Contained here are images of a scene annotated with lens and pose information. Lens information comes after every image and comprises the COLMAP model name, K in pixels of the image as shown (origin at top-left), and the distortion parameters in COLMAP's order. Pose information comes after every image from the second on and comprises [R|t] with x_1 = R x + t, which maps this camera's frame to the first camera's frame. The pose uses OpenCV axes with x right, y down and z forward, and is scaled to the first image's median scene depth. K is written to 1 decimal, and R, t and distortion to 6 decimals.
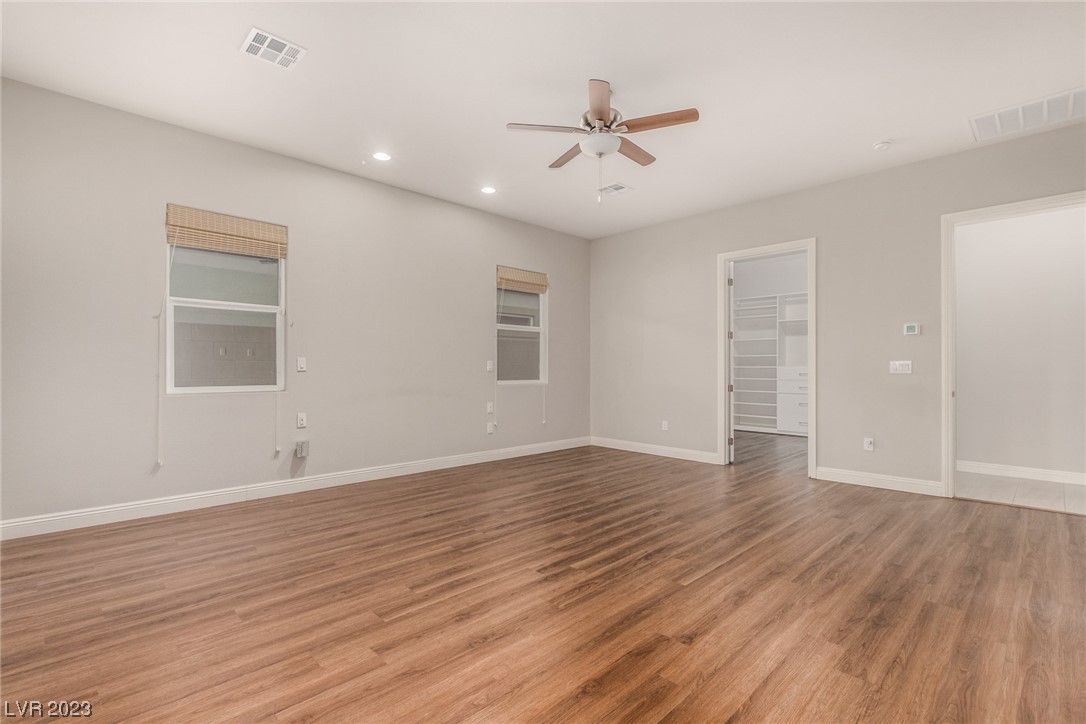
lens RADIAL K [[508.2, 0, 546.6], [0, 508.2, 368.4], [0, 0, 1]] dist [-0.000089, -0.000487]
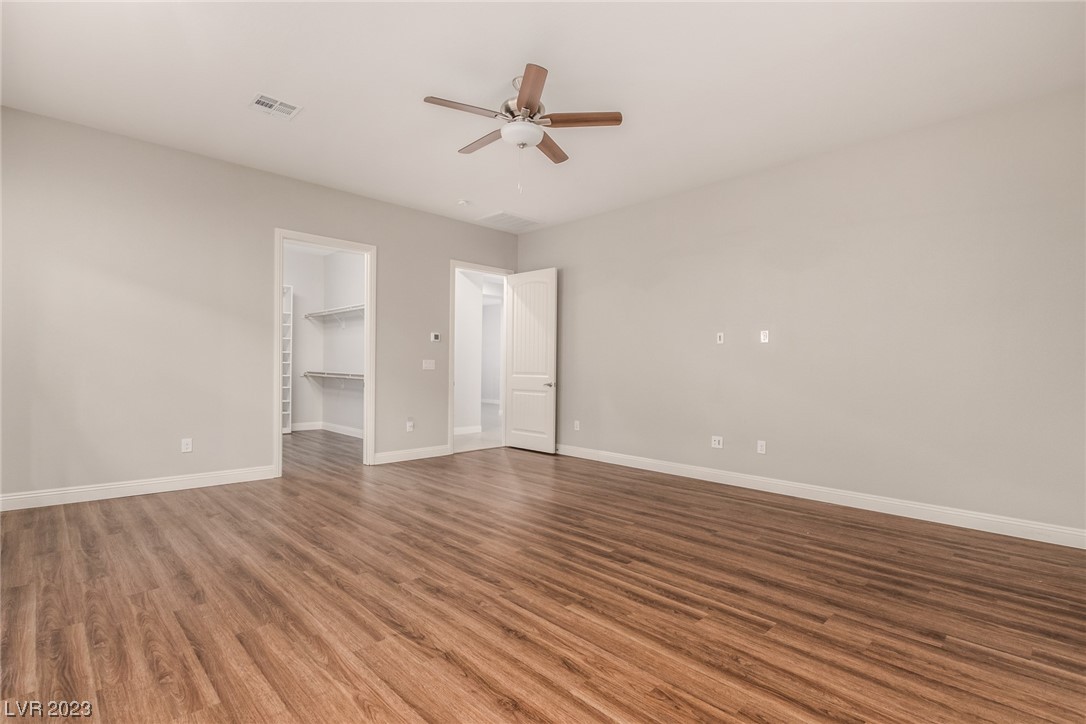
lens RADIAL K [[508.2, 0, 546.6], [0, 508.2, 368.4], [0, 0, 1]] dist [-0.000089, -0.000487]
pose [[0.008165, -0.005267, 0.999953, -0.872561], [-0.009511, 0.999940, 0.005345, -0.002598], [-0.999921, -0.009554, 0.008114, 0.958908]]
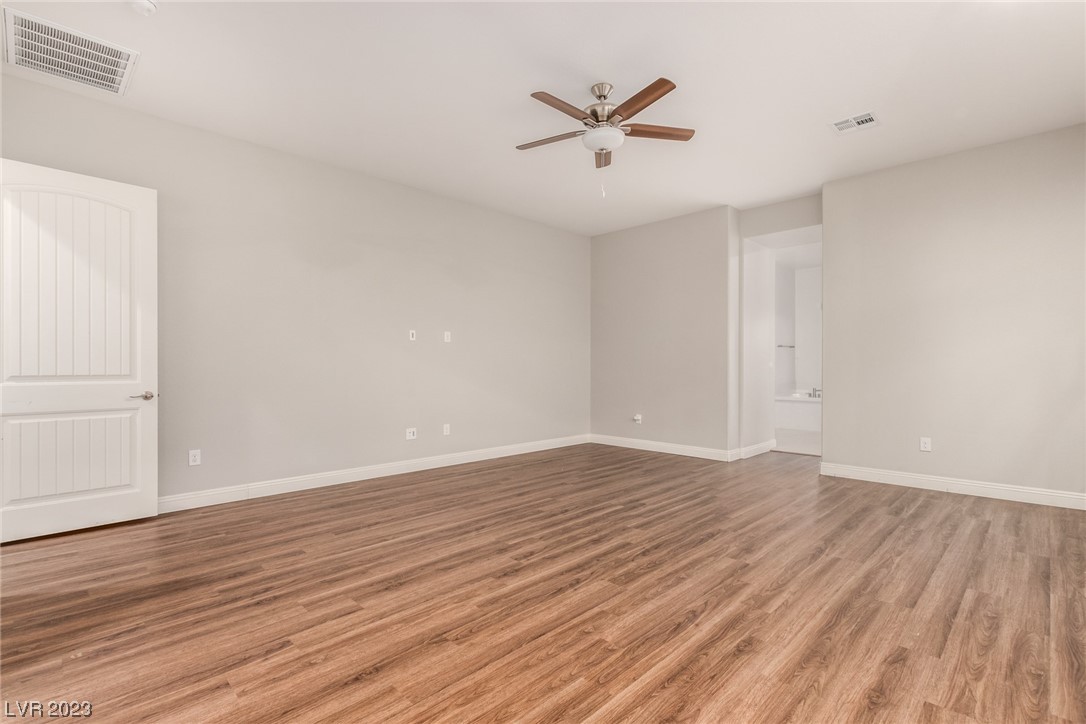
lens RADIAL K [[496.9, 0, 531.9], [0, 496.9, 361.8], [0, 0, 1]] dist [-0.003096, -0.000924]
pose [[-0.999524, -0.000763, 0.030850, 0.216669], [-0.000844, 0.999996, -0.002608, -0.001866], [-0.030848, -0.002633, -0.999521, 2.007255]]
